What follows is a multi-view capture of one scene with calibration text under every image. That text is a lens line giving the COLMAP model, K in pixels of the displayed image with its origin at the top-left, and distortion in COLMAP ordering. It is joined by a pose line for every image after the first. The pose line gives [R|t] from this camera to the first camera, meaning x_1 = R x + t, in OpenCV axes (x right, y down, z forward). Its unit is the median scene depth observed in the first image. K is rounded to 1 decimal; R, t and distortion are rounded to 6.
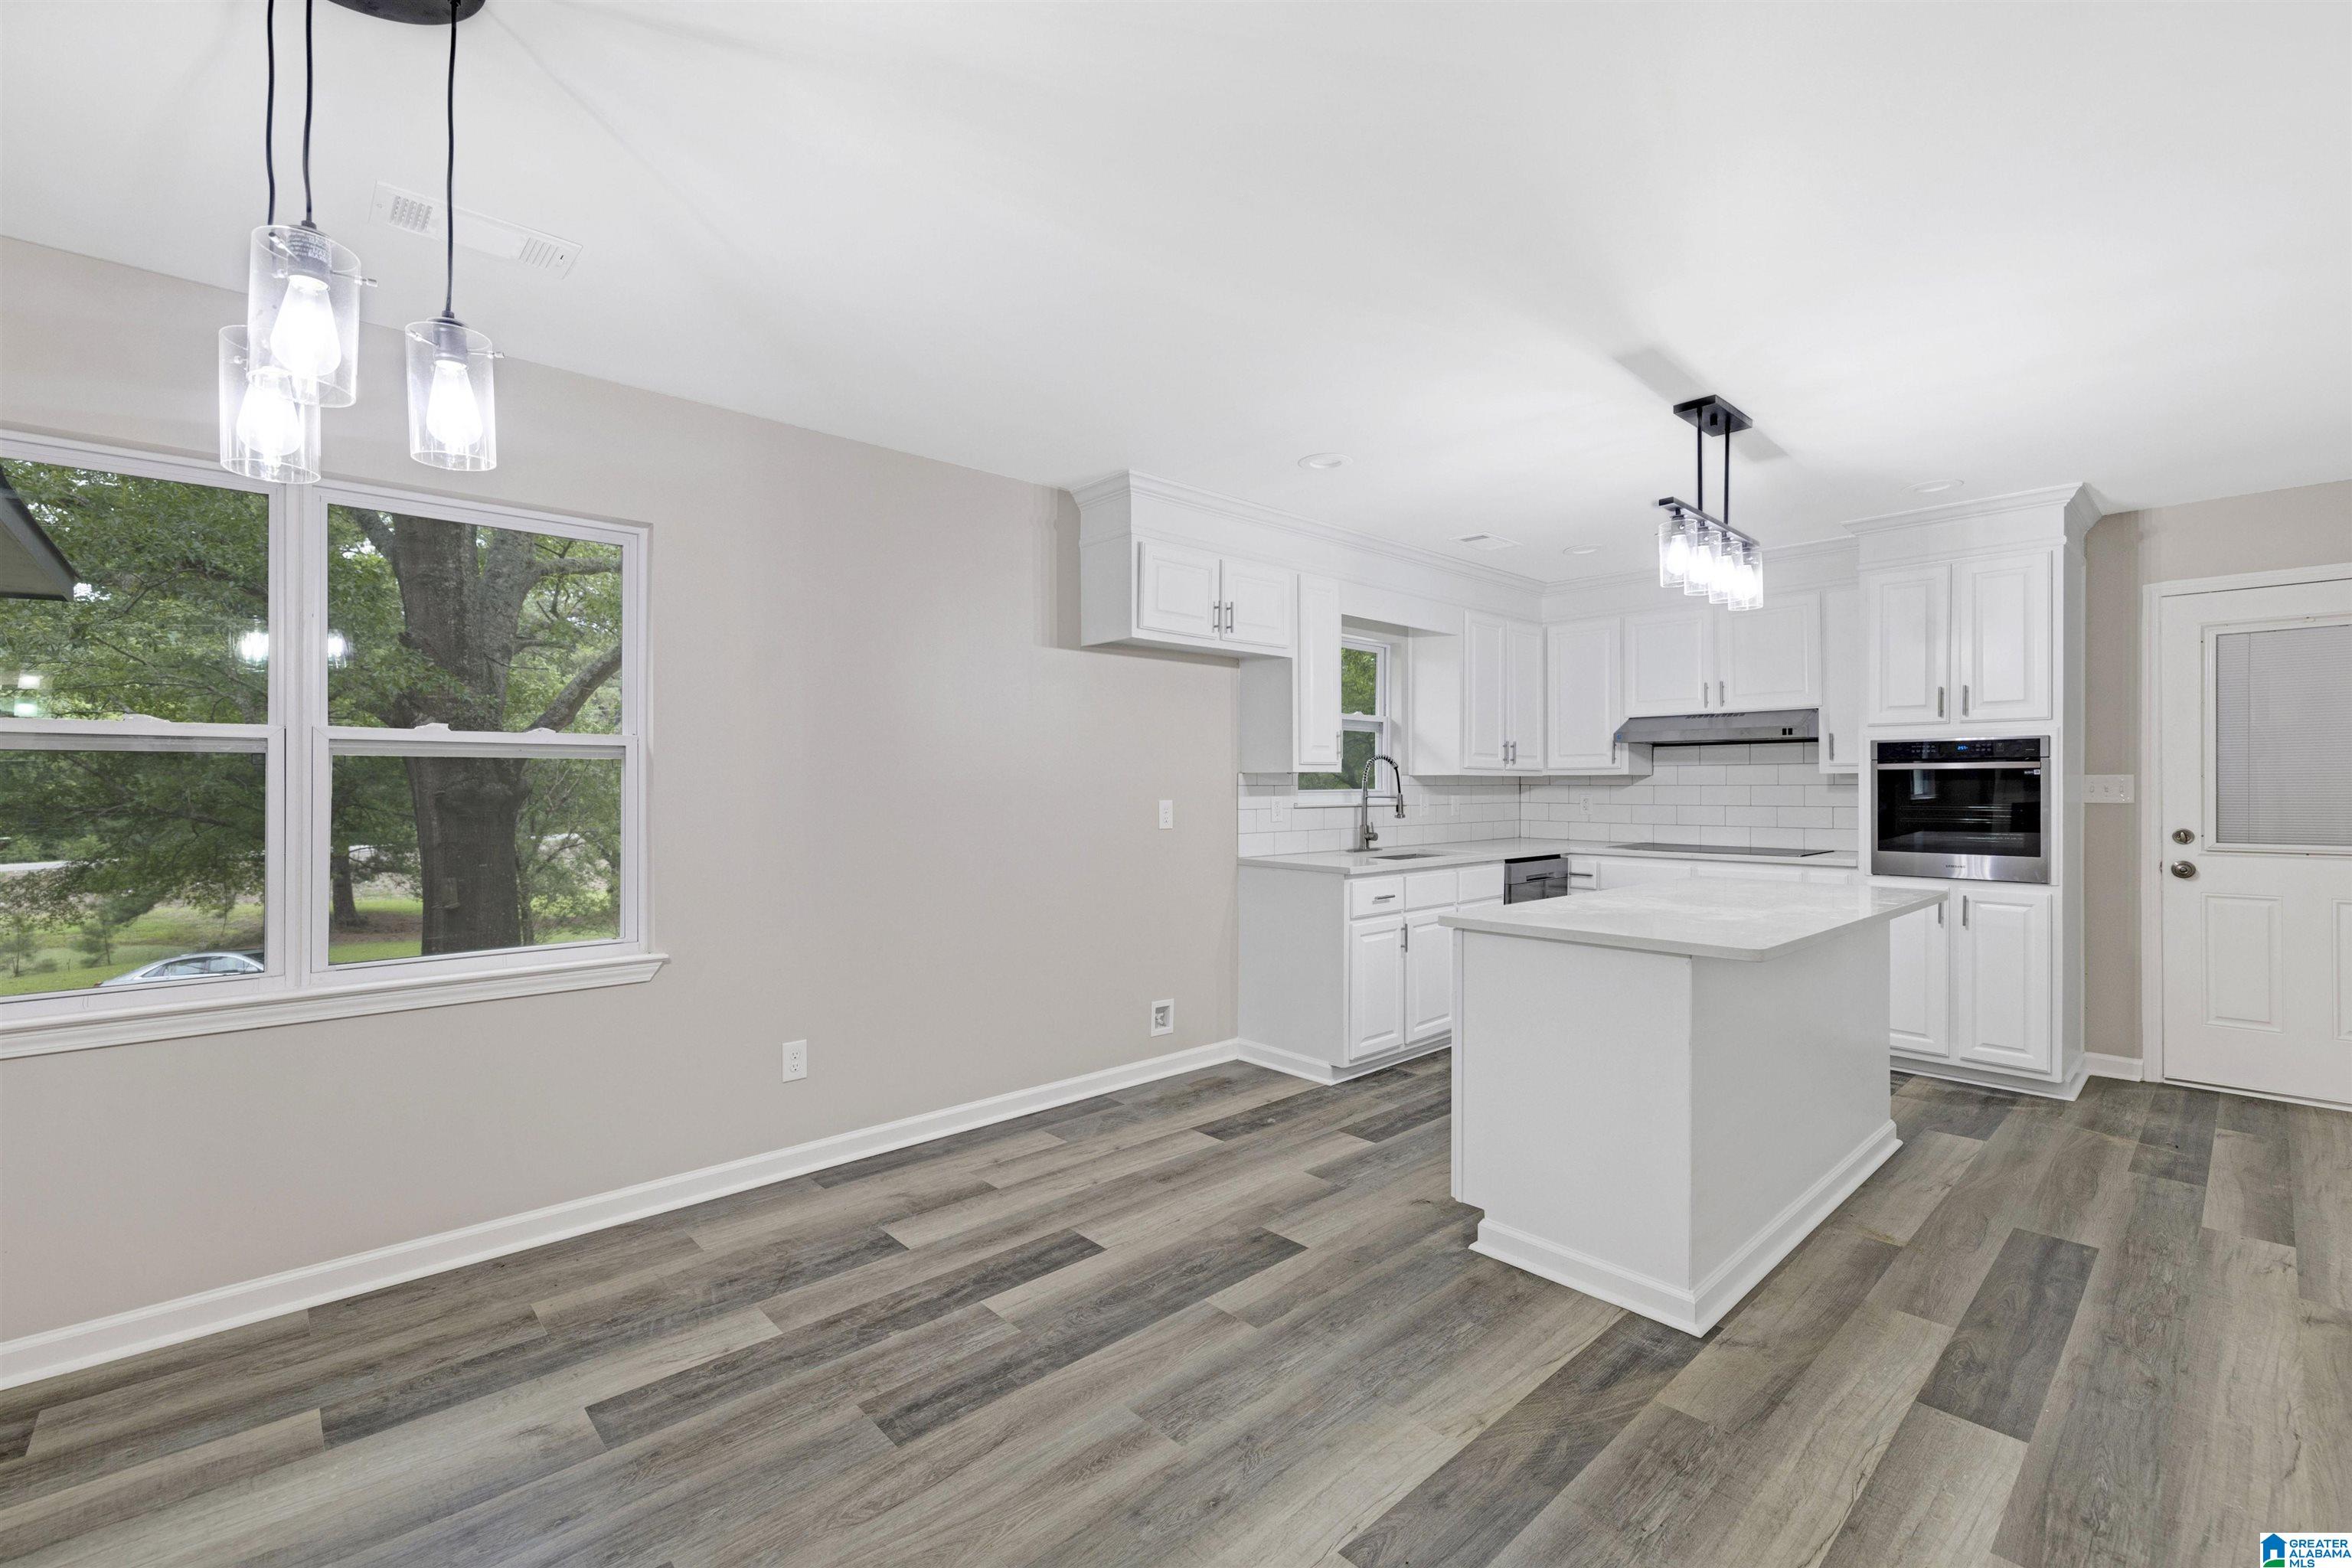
lens RADIAL K [[1014.4, 0, 1167.7], [0, 1014.4, 784.4], [0, 0, 1]] dist [0.000764, -0.000088]
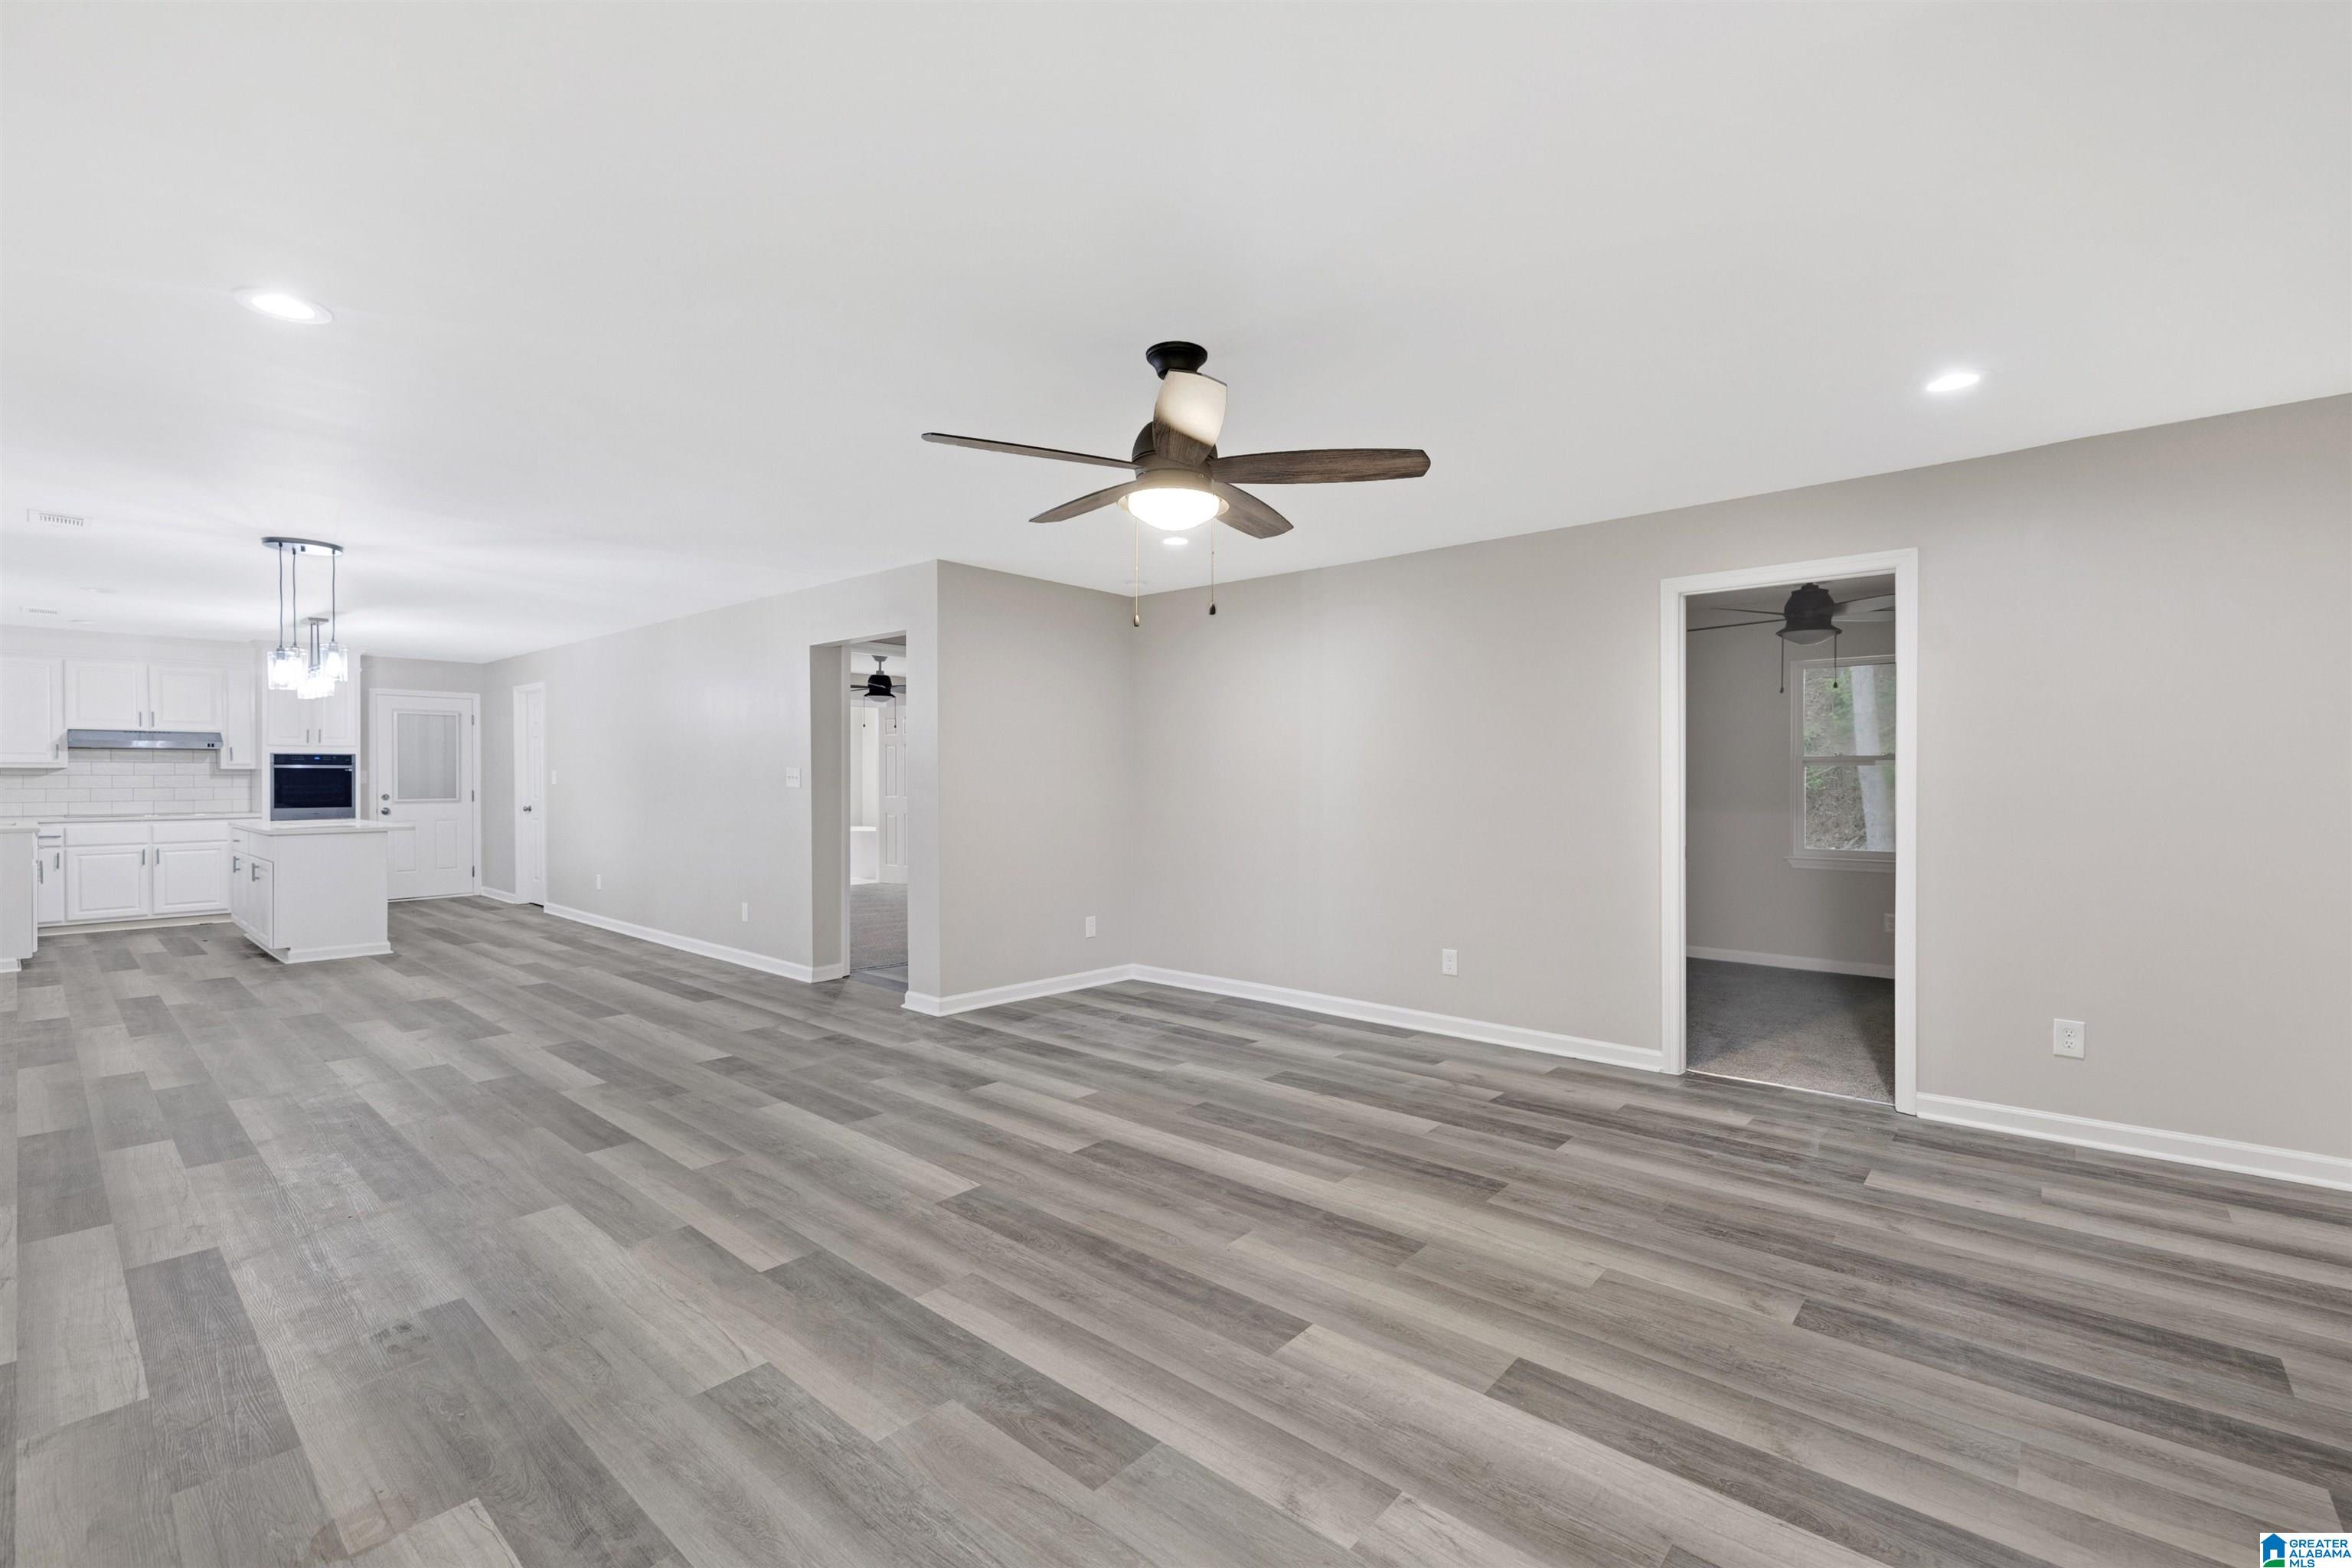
lens RADIAL K [[1029.4, 0, 1144.4], [0, 1029.4, 783.5], [0, 0, 1]] dist [0.002944, 0.000020]
pose [[-0.081066, -0.007792, 0.996678, -2.375037], [-0.002223, 0.999968, 0.007637, -0.003997], [-0.996706, -0.001596, -0.081080, -0.875119]]
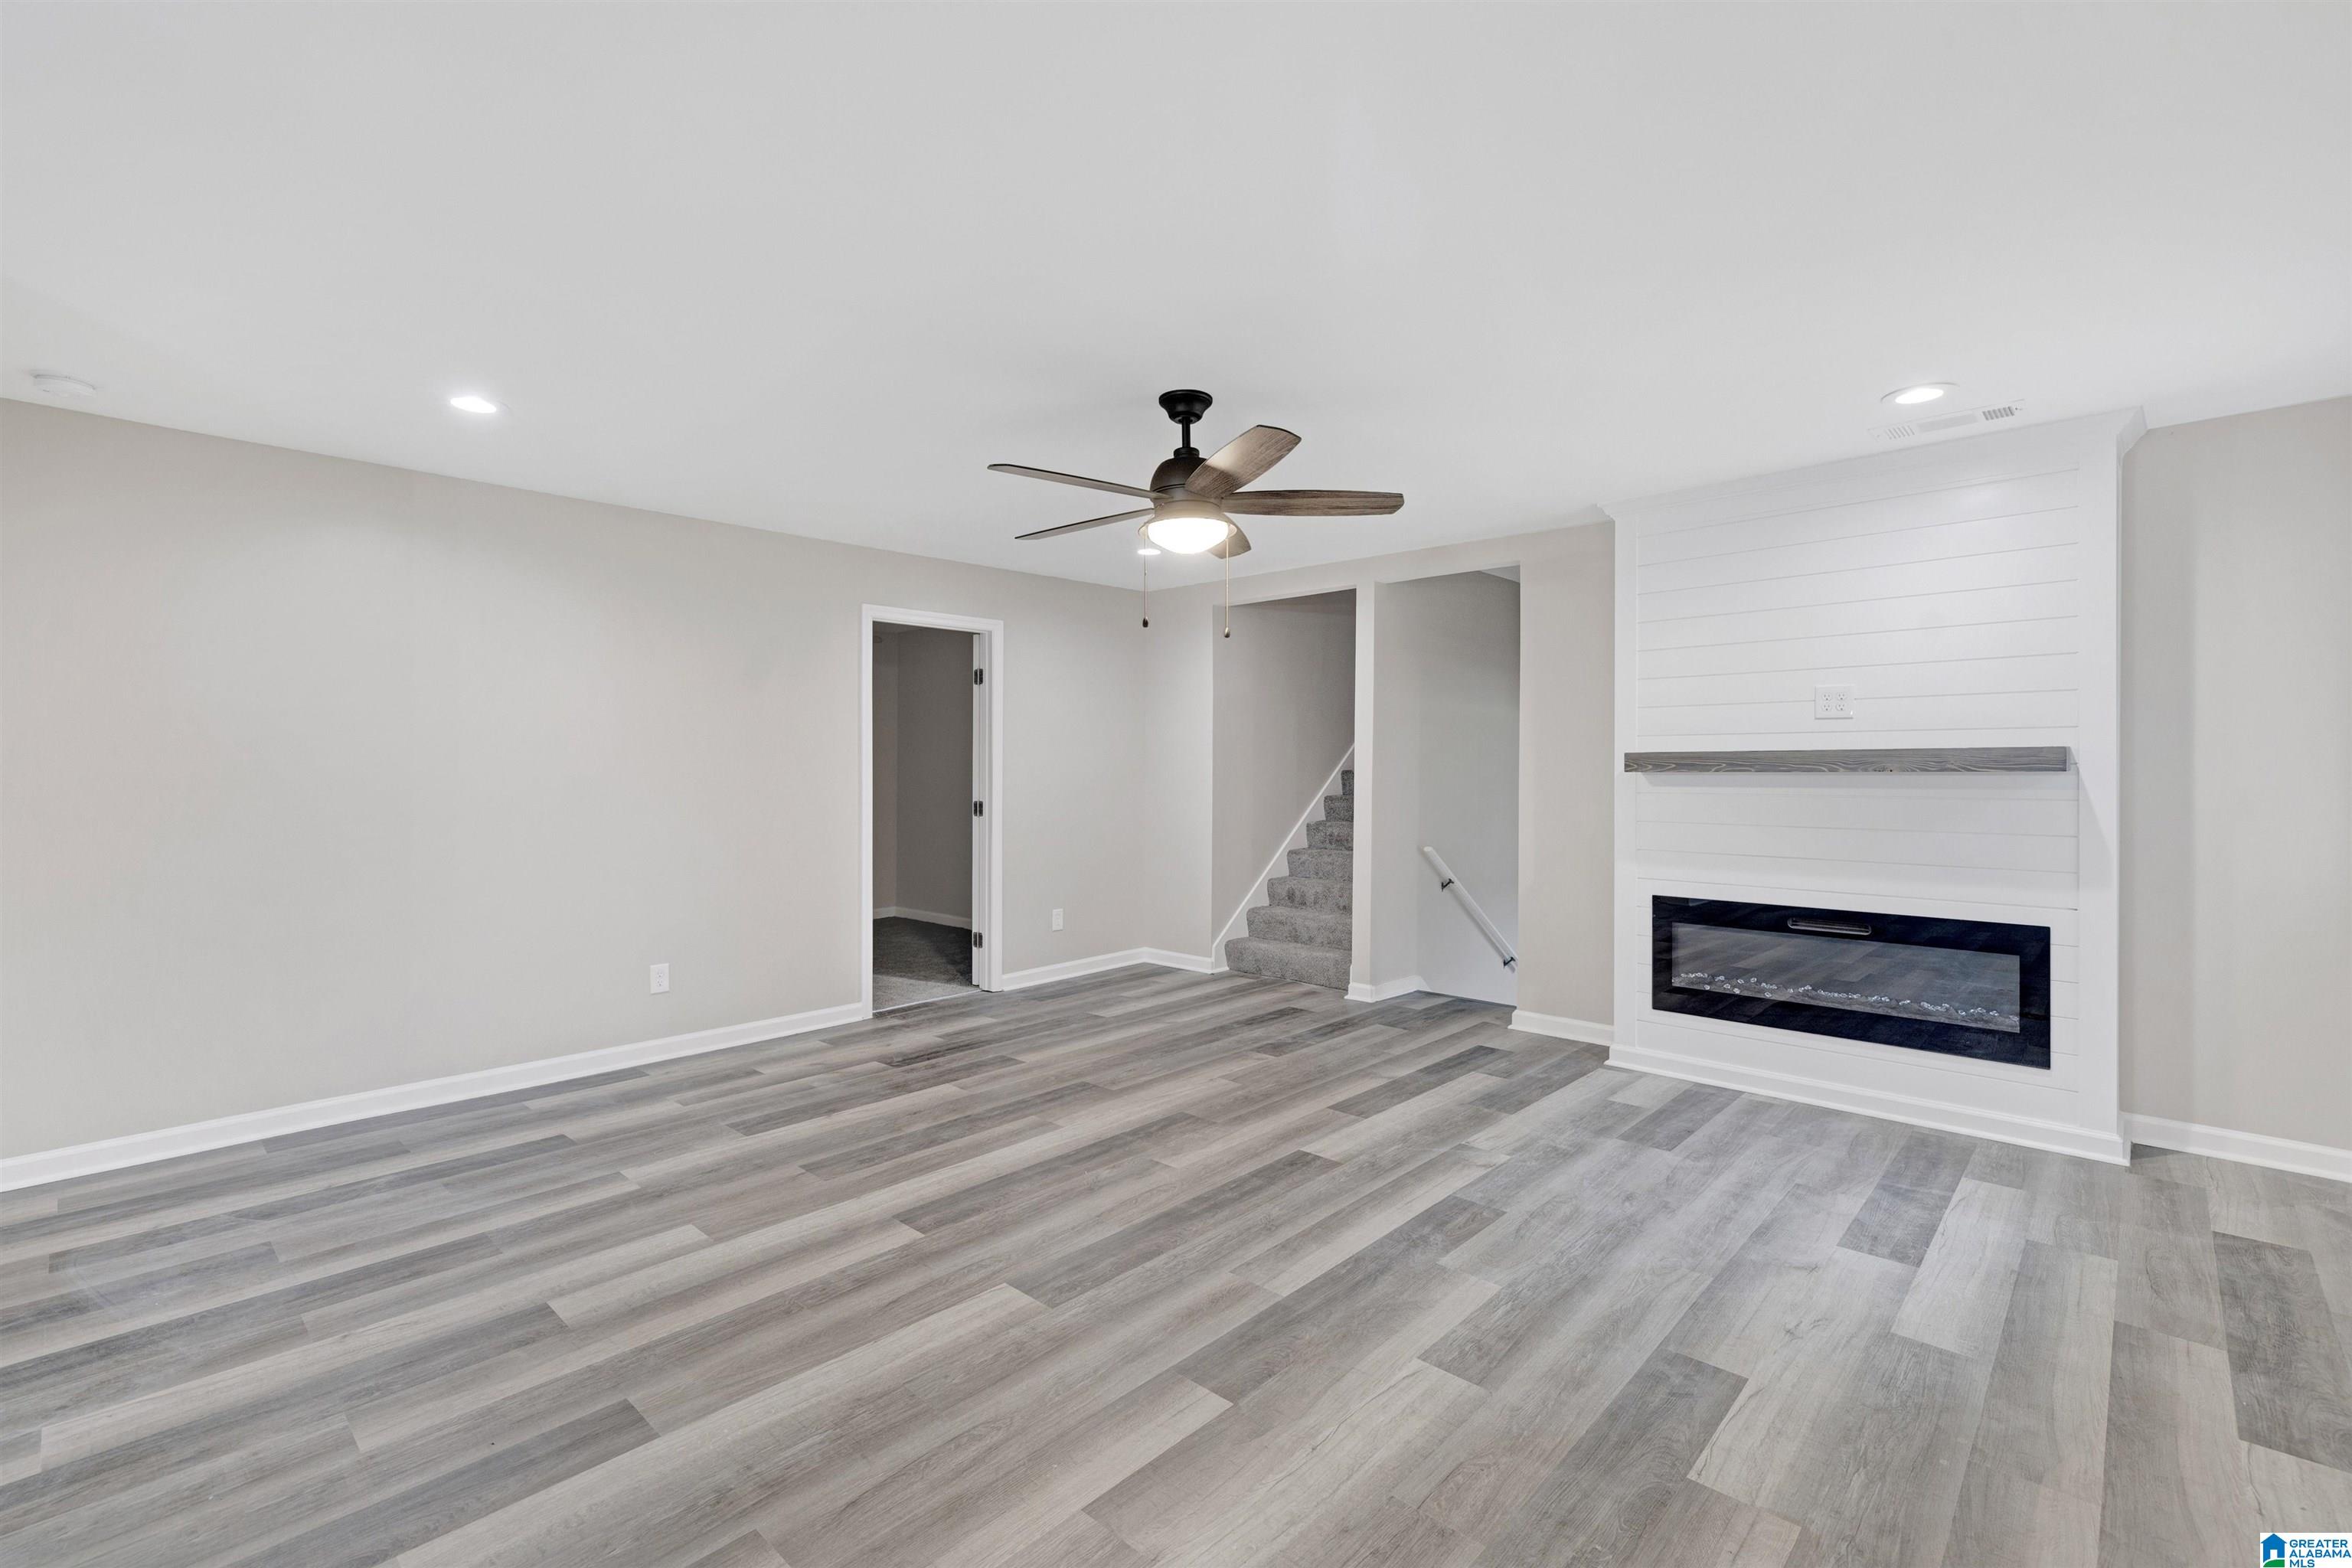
lens RADIAL K [[1051.1, 0, 1187.4], [0, 1051.1, 772.6], [0, 0, 1]] dist [0.002562, 0.000631]
pose [[-0.996747, 0.000053, -0.080596, -1.302287], [0.000143, 0.999999, -0.001103, 0.002121], [0.080596, -0.001111, -0.996746, 0.157176]]
